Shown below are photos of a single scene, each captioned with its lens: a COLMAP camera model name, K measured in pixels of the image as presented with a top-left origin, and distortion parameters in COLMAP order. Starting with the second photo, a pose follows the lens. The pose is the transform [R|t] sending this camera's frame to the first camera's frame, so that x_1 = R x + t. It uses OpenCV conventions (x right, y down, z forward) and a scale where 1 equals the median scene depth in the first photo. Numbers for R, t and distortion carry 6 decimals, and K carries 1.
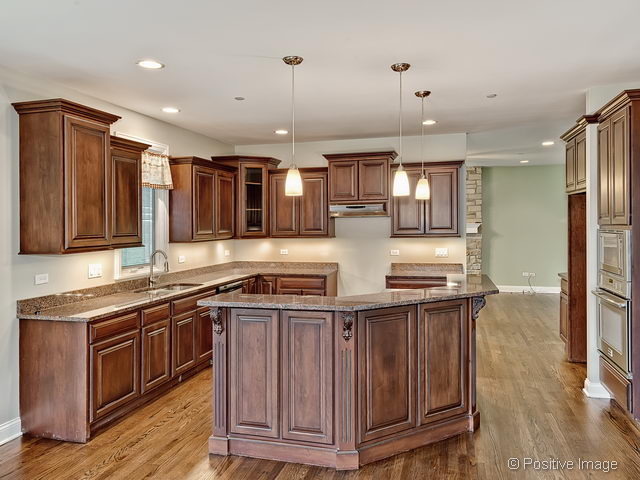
lens RADIAL K [[486.6, 0, 336.5], [0, 486.6, 230.8], [0, 0, 1]] dist [0.026785, -0.004472]
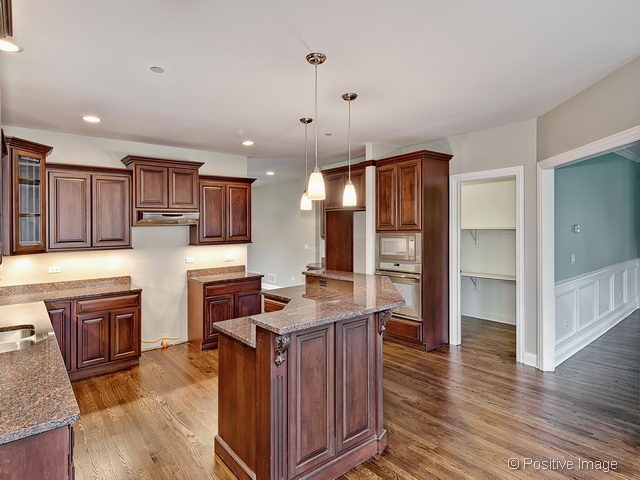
lens RADIAL K [[373.8, 0, 320.0], [0, 373.8, 240.0], [0, 0, 1]] dist [0.003147, -0.000379]
pose [[0.575479, -0.022979, 0.817494, -0.569198], [0.025746, 0.999619, 0.009975, 0.000677], [-0.817411, 0.015307, 0.575851, 0.476514]]
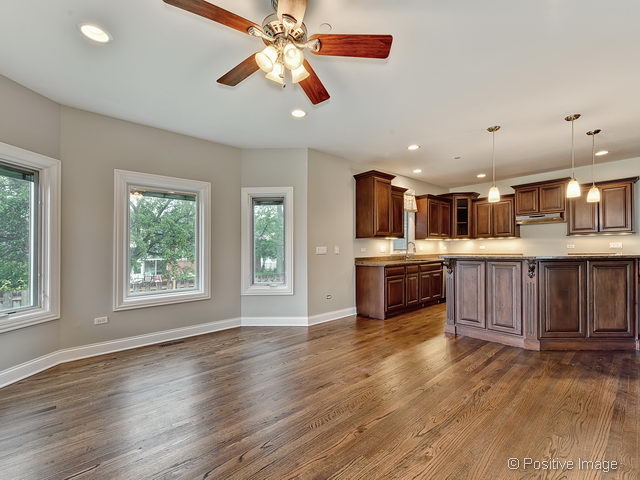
lens RADIAL K [[284.5, 0, 313.7], [0, 284.5, 242.2], [0, 0, 1]] dist [0.002002, -0.000702]
pose [[0.811987, 0.000545, -0.583676, -0.012488], [-0.019585, 0.999462, -0.026313, 0.105992], [0.583347, 0.032797, 0.811560, -0.224781]]
